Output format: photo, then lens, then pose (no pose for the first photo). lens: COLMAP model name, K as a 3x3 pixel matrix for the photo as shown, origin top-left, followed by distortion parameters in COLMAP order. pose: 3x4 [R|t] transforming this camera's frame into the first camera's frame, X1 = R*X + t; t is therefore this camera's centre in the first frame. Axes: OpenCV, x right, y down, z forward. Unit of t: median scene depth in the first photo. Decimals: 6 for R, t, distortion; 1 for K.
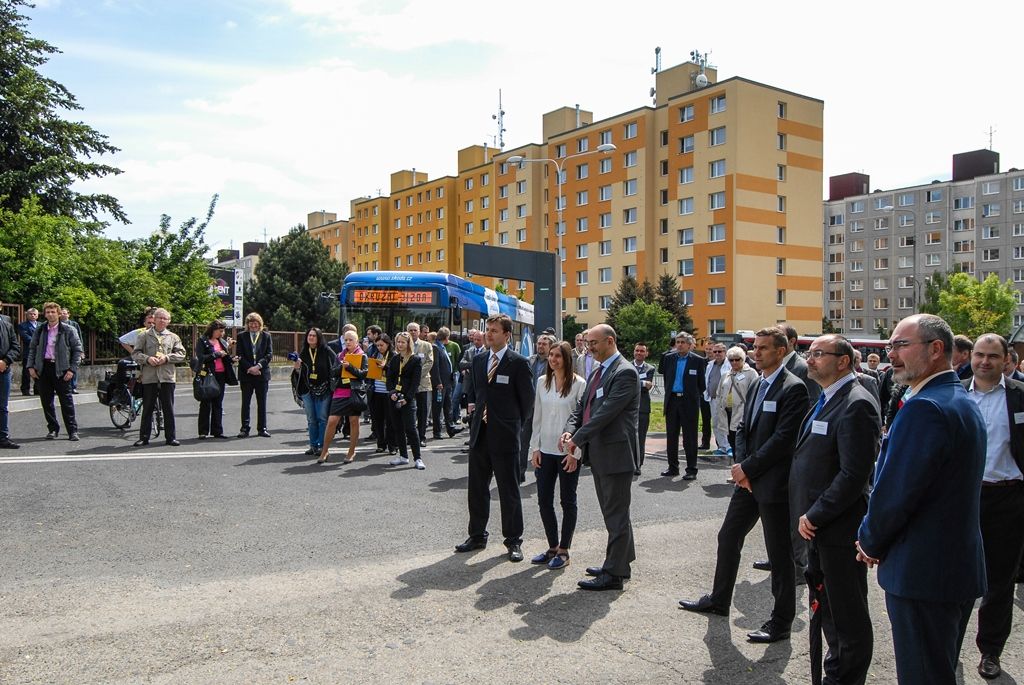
lens RADIAL K [[794.4, 0, 512.2], [0, 794.4, 344.5], [0, 0, 1]] dist [0.002137, 0.000141]
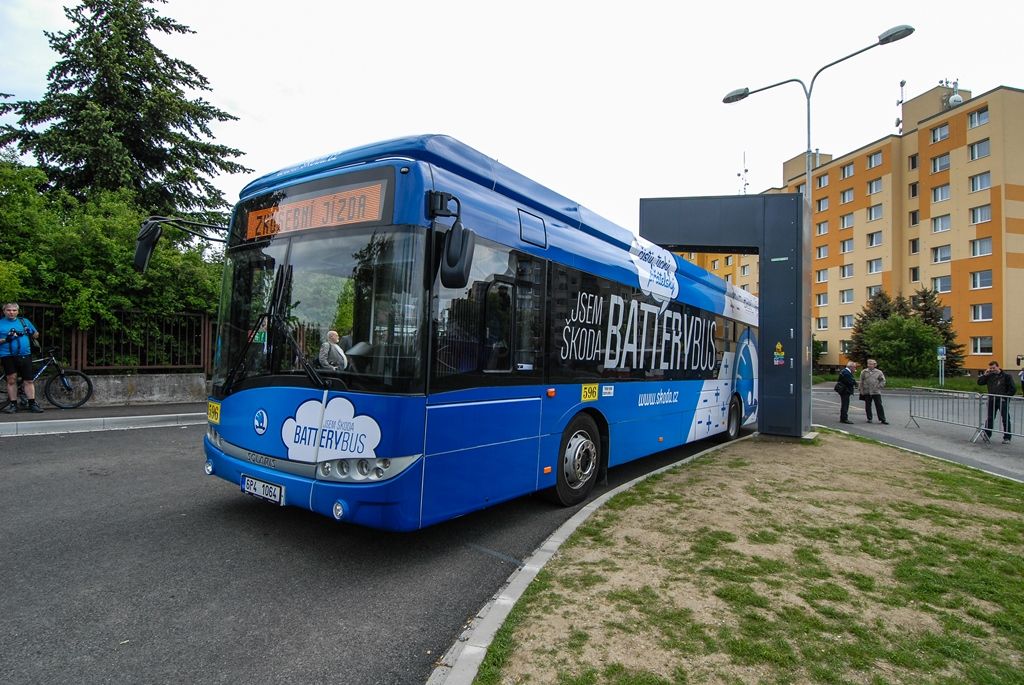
lens RADIAL K [[534.0, 0, 512.0], [0, 534.0, 342.5], [0, 0, 1]] dist [0.033604, -0.042281]
pose [[0.909141, 0.003492, -0.416474, 0.008406], [-0.015320, 0.999569, -0.025061, 0.000954], [0.416207, 0.029164, 0.908802, 0.162897]]
